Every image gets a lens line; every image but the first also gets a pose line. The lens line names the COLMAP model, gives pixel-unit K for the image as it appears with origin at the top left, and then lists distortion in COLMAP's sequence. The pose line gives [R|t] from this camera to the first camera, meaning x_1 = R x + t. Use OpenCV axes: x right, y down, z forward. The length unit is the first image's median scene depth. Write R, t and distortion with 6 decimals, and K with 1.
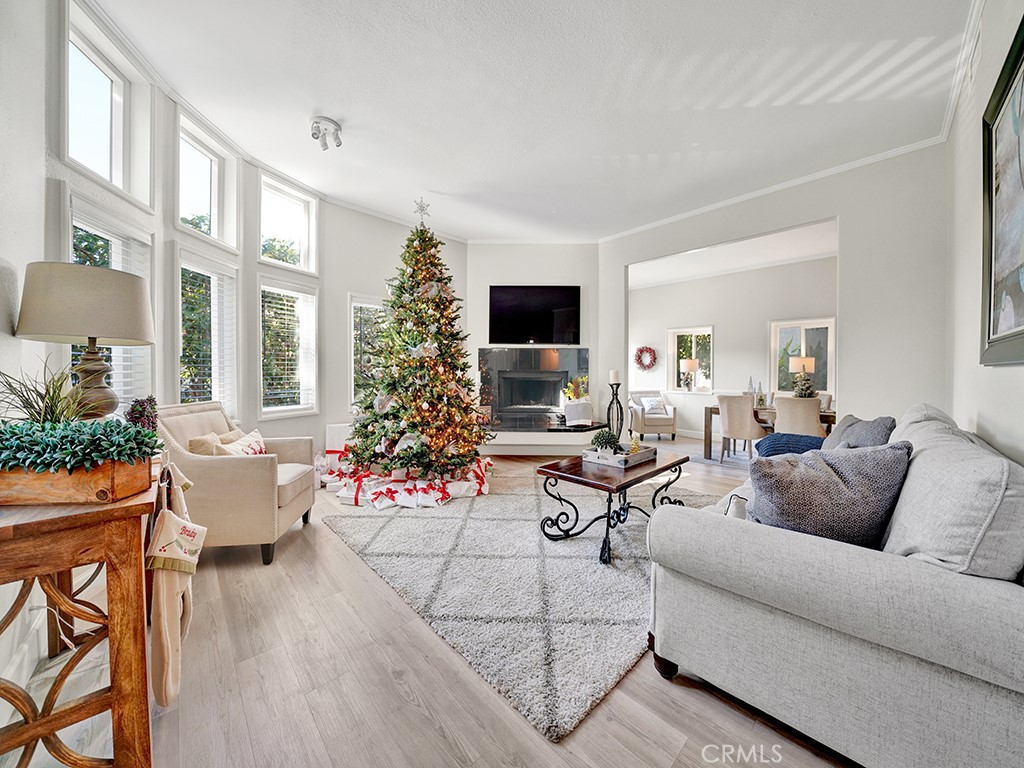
lens RADIAL K [[353.8, 0, 512.0], [0, 353.8, 384.0], [0, 0, 1]] dist [0.000227, -0.000006]
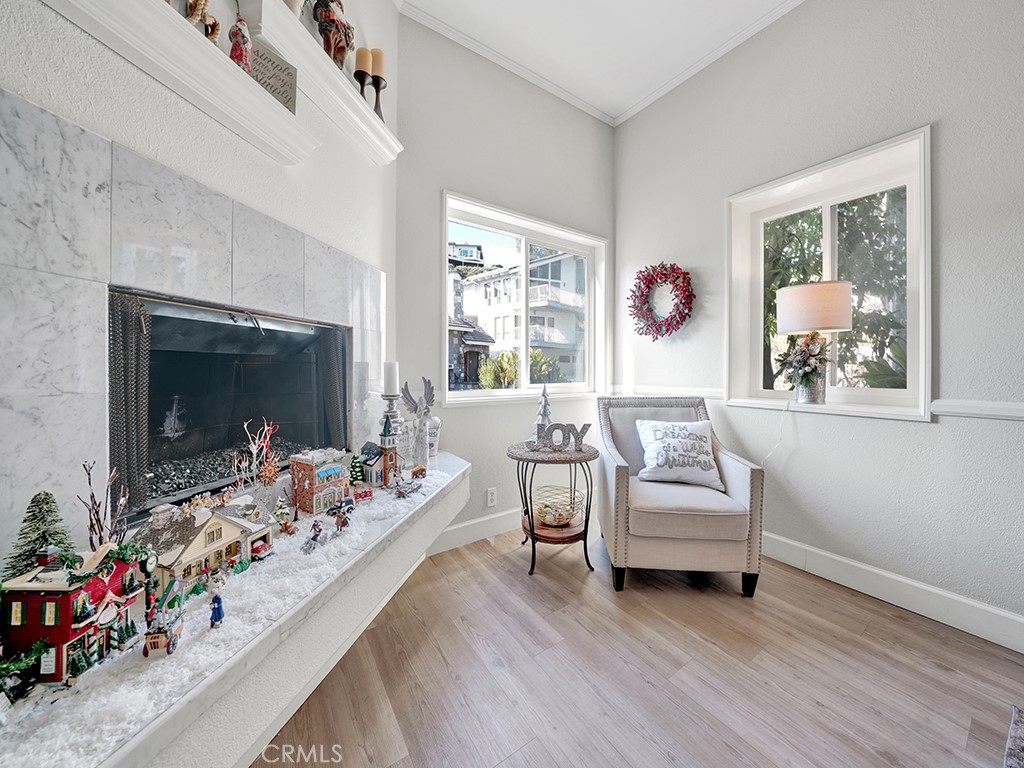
lens RADIAL K [[362.5, 0, 509.8], [0, 362.5, 377.7], [0, 0, 1]] dist [-0.019700, -0.000053]
pose [[0.983079, 0.002298, -0.183167, 0.303065], [-0.005474, 0.999843, -0.016836, 0.007142], [0.183099, 0.017554, 0.982938, 0.649804]]
